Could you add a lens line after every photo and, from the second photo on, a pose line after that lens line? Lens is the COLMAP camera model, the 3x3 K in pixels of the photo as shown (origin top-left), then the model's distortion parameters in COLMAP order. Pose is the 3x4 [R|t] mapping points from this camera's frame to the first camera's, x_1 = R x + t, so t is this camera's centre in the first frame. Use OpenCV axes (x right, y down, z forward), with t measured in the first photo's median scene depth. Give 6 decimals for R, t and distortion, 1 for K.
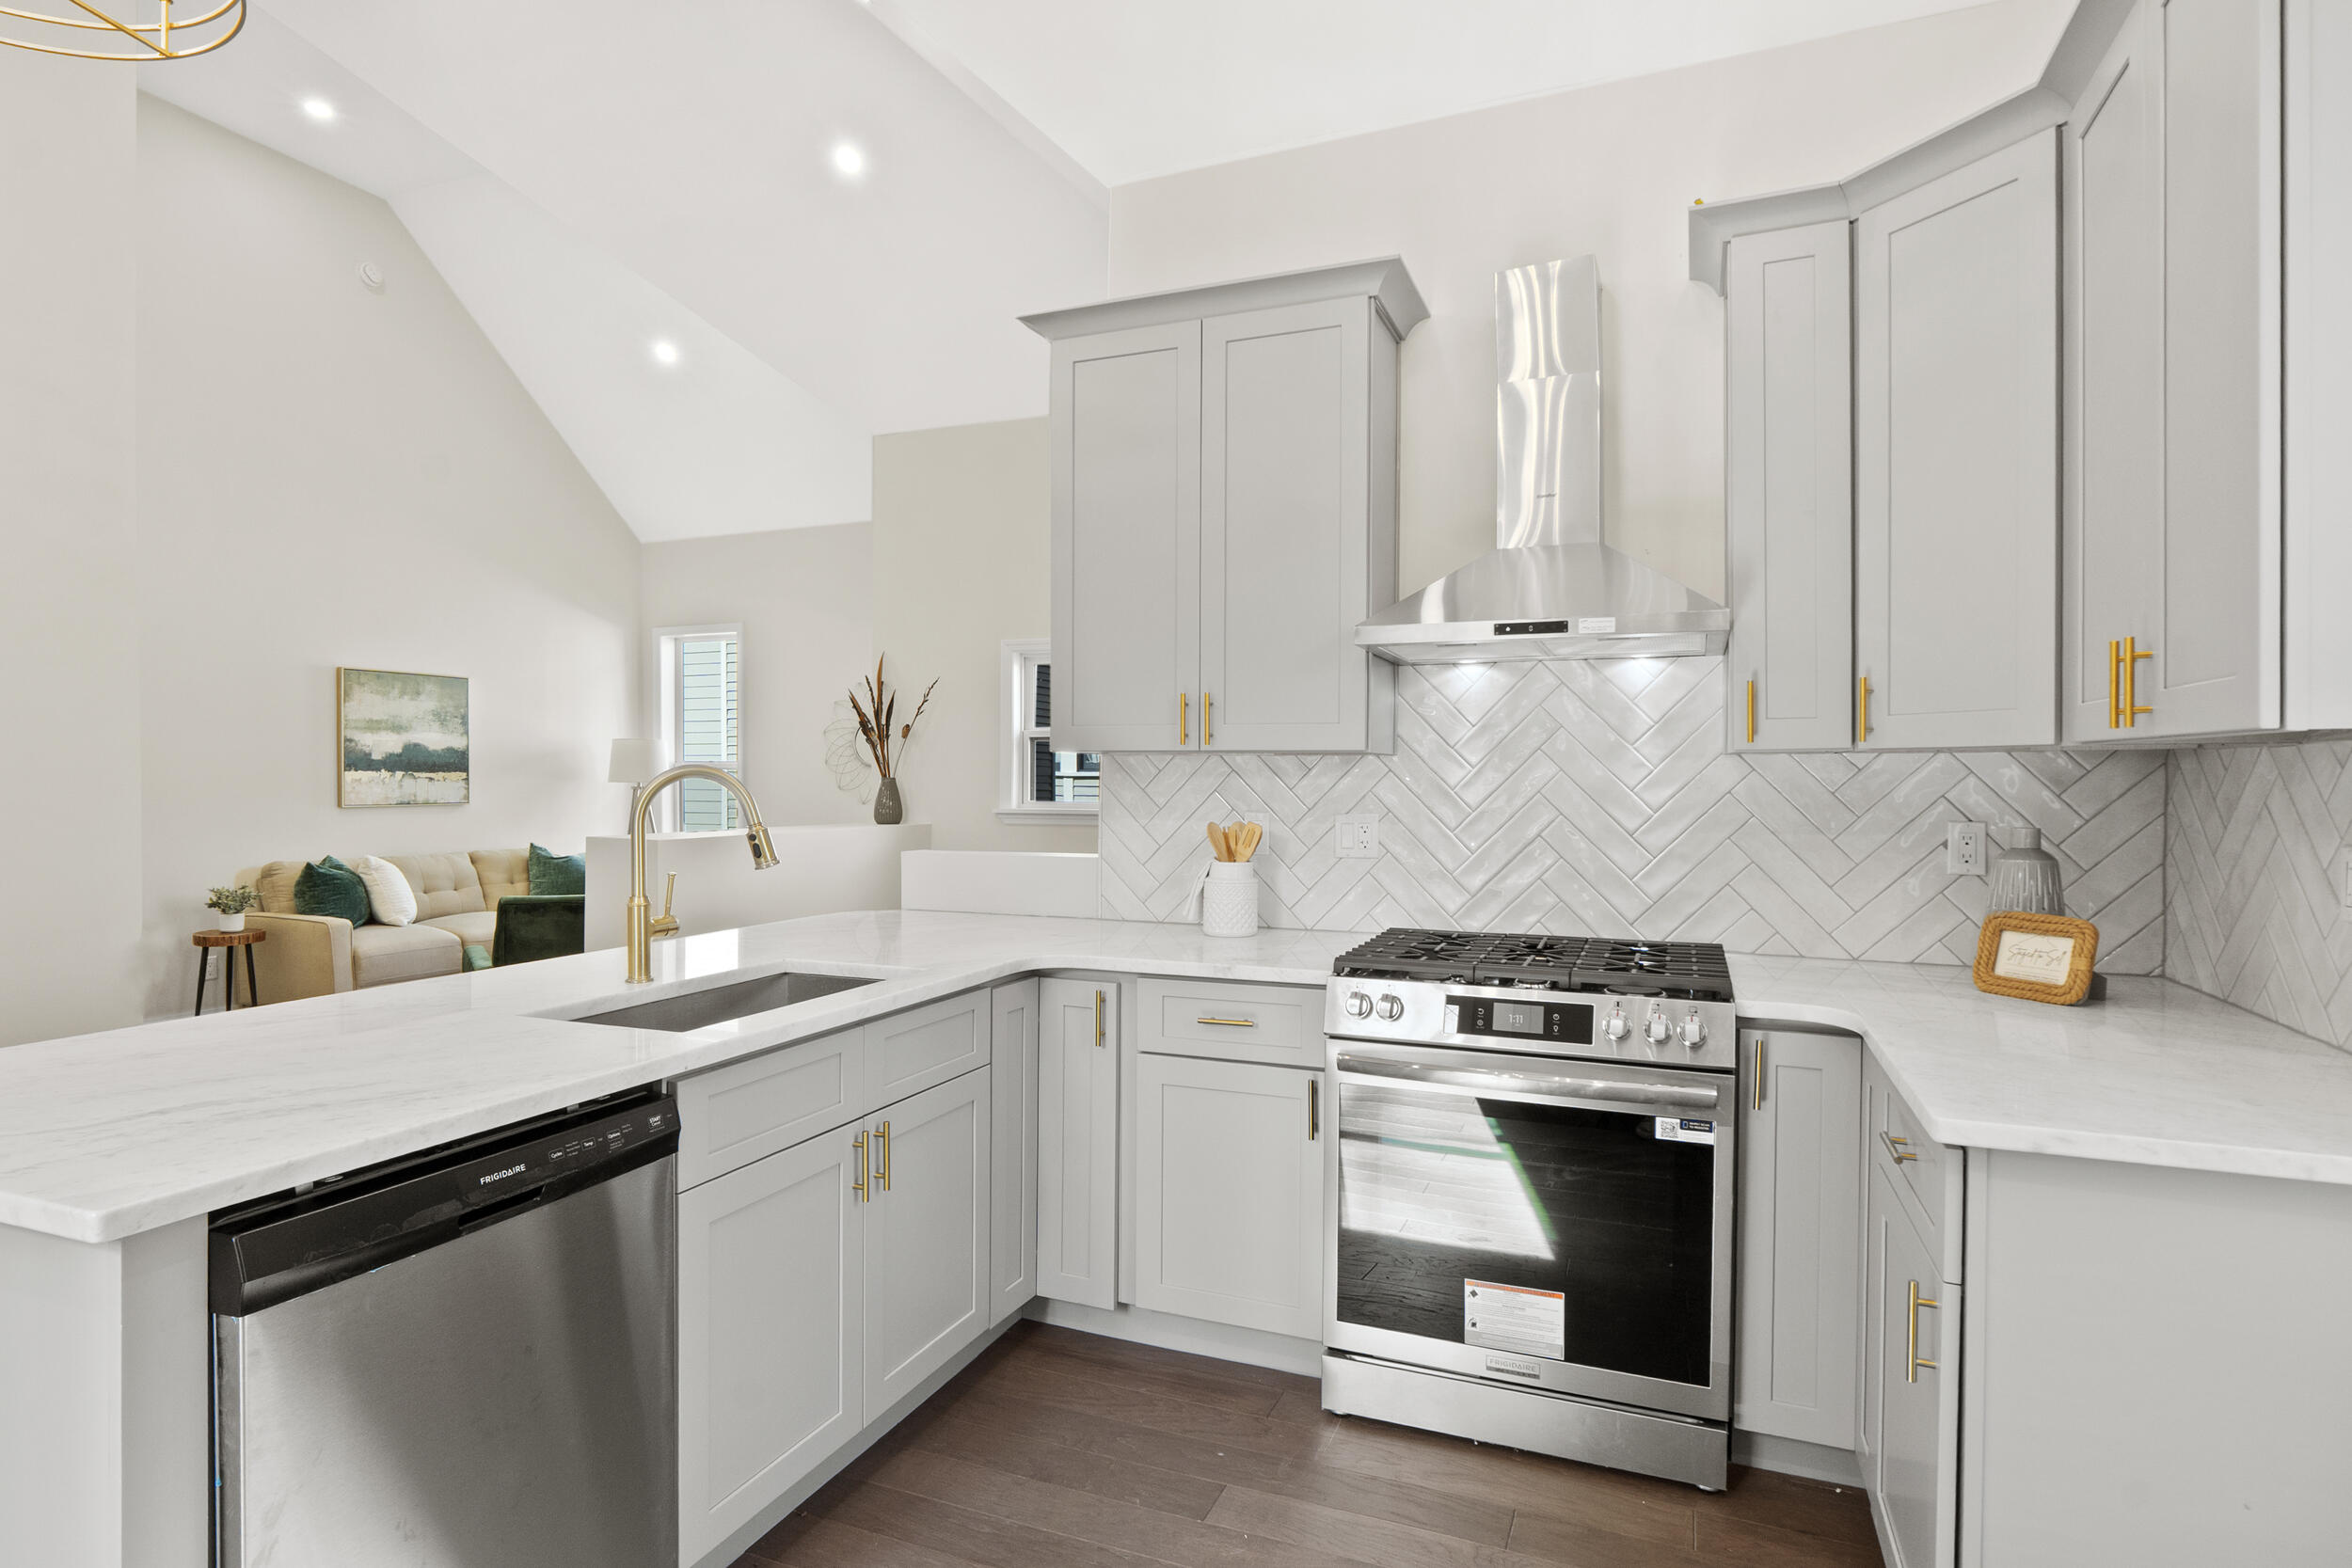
lens RADIAL K [[1188.9, 0, 1166.0], [0, 1188.9, 783.1], [0, 0, 1]] dist [-0.004603, -0.001858]
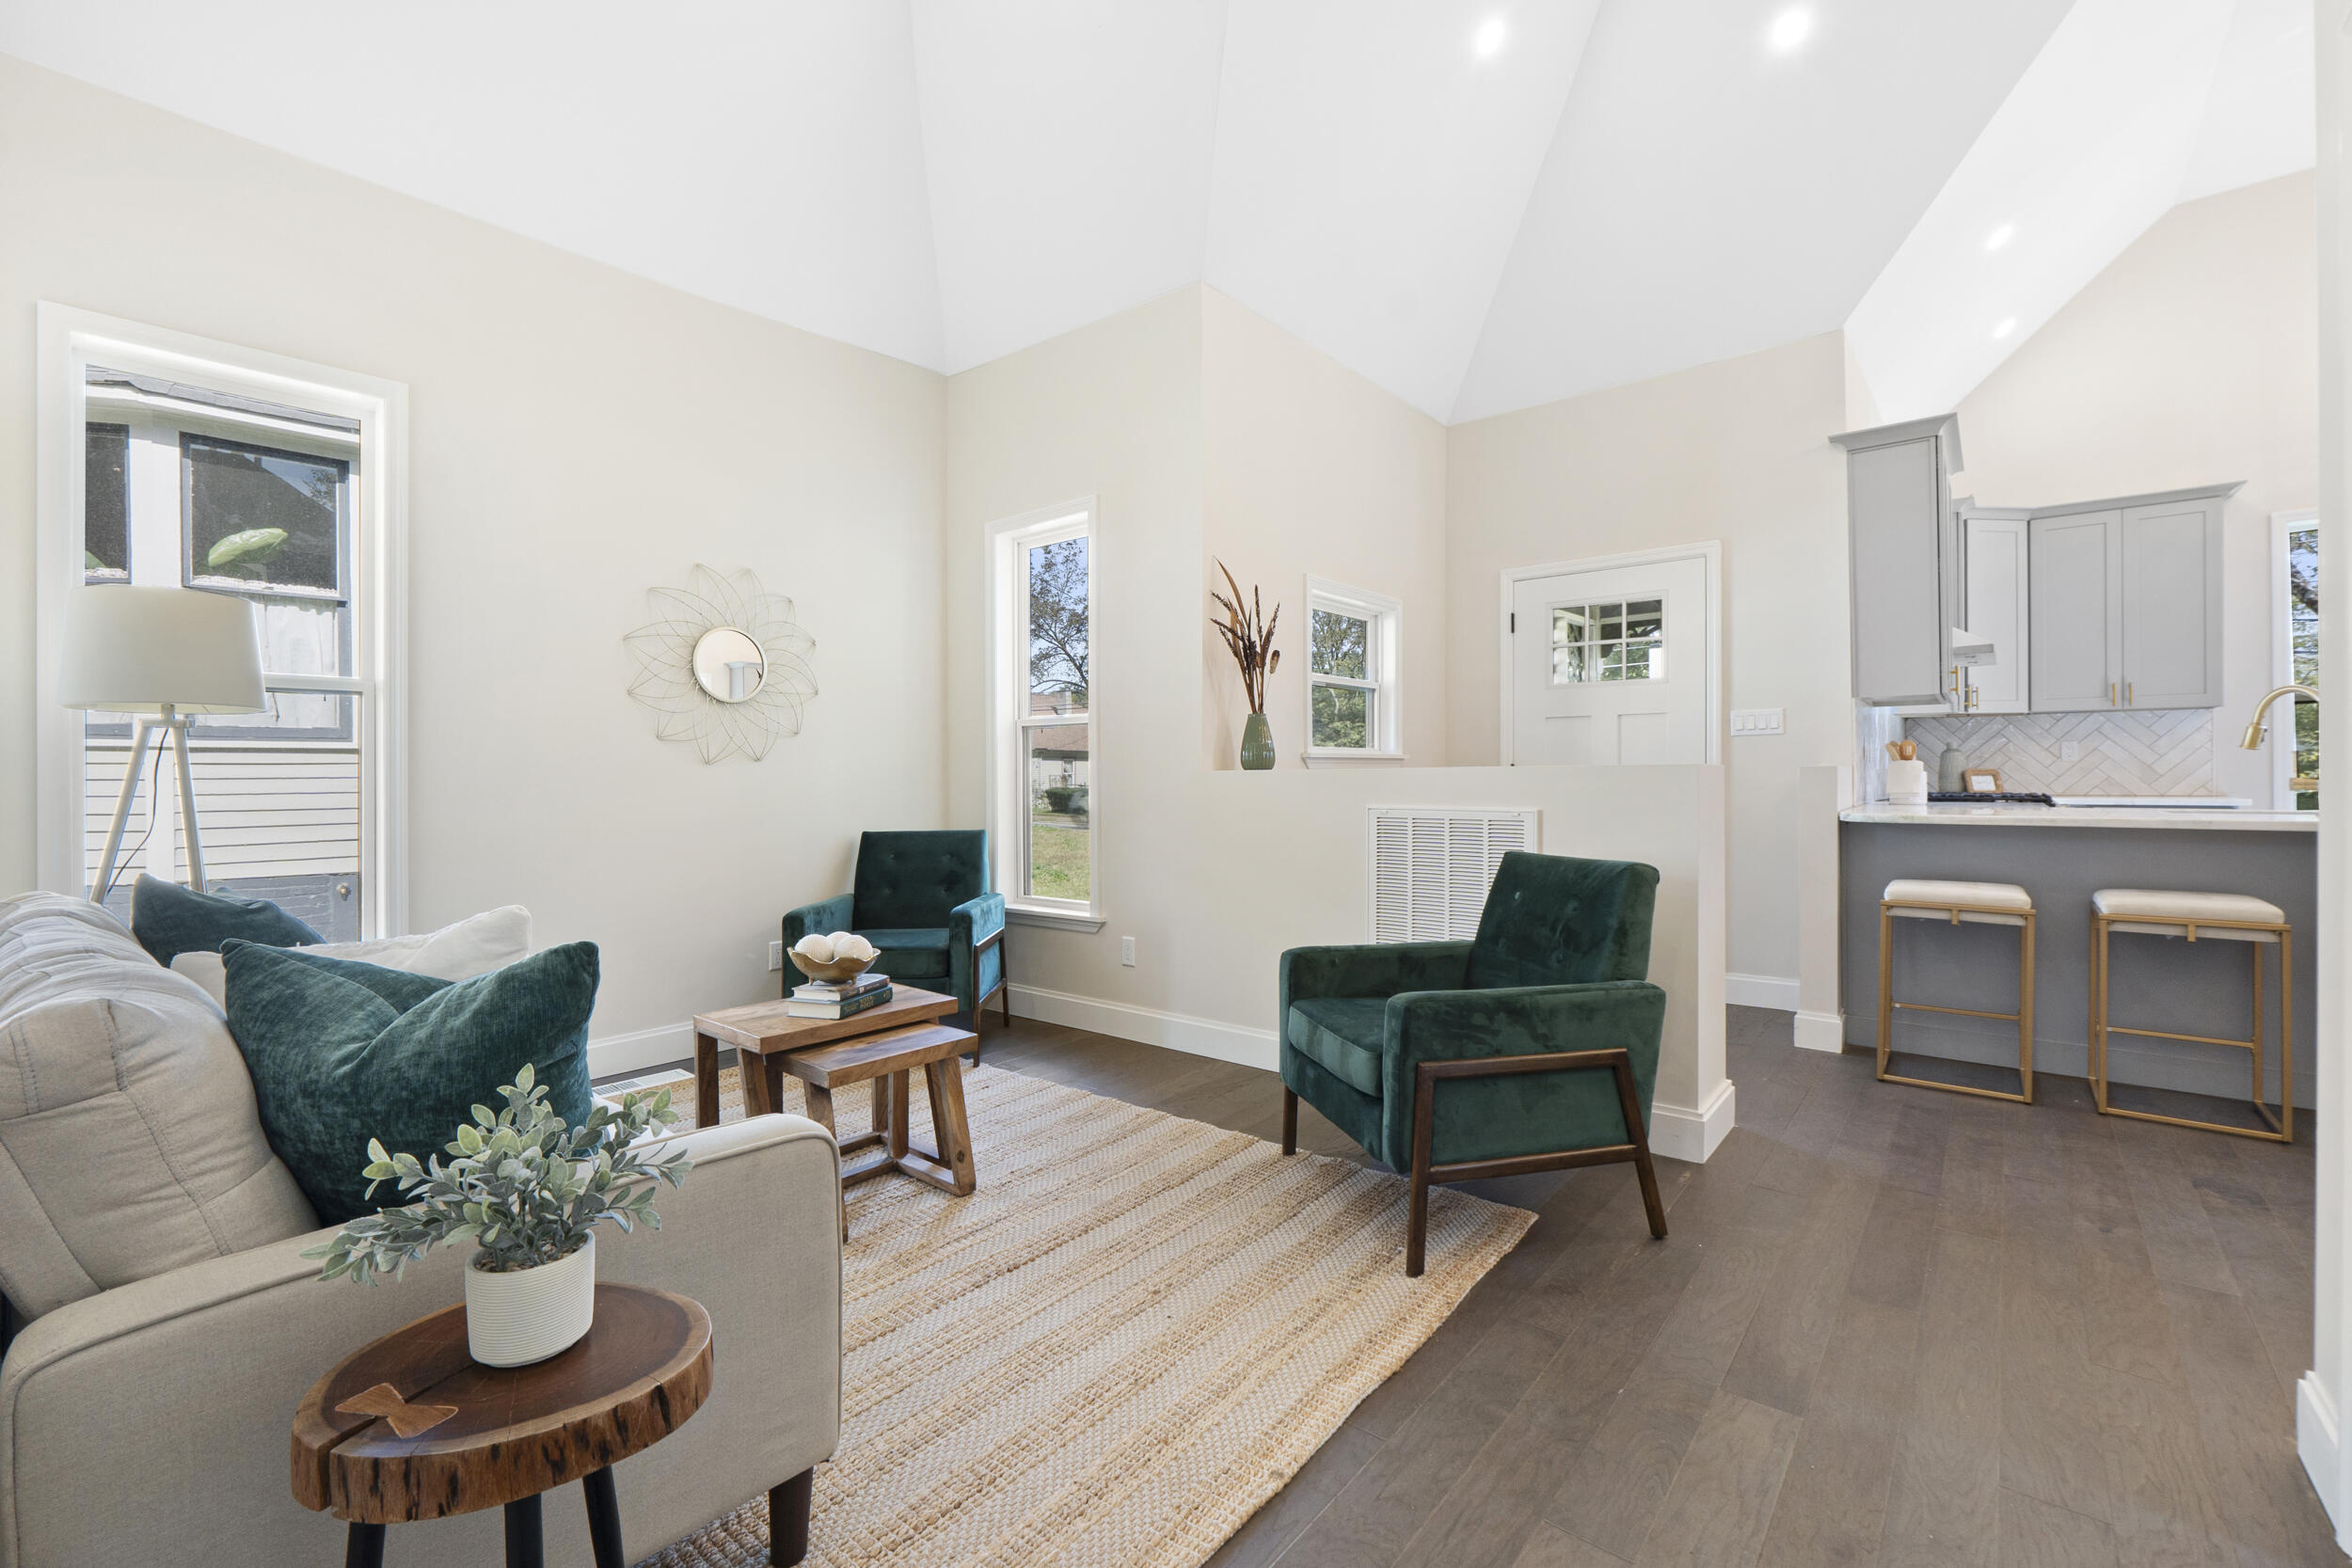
lens RADIAL K [[1006.3, 0, 1163.7], [0, 1006.3, 773.4], [0, 0, 1]] dist [-0.011209, -0.000099]
pose [[0.310755, -0.005367, 0.950475, -0.975591], [0.013947, 0.999902, 0.001086, 0.036687], [-0.950388, 0.012919, 0.310800, 0.906895]]
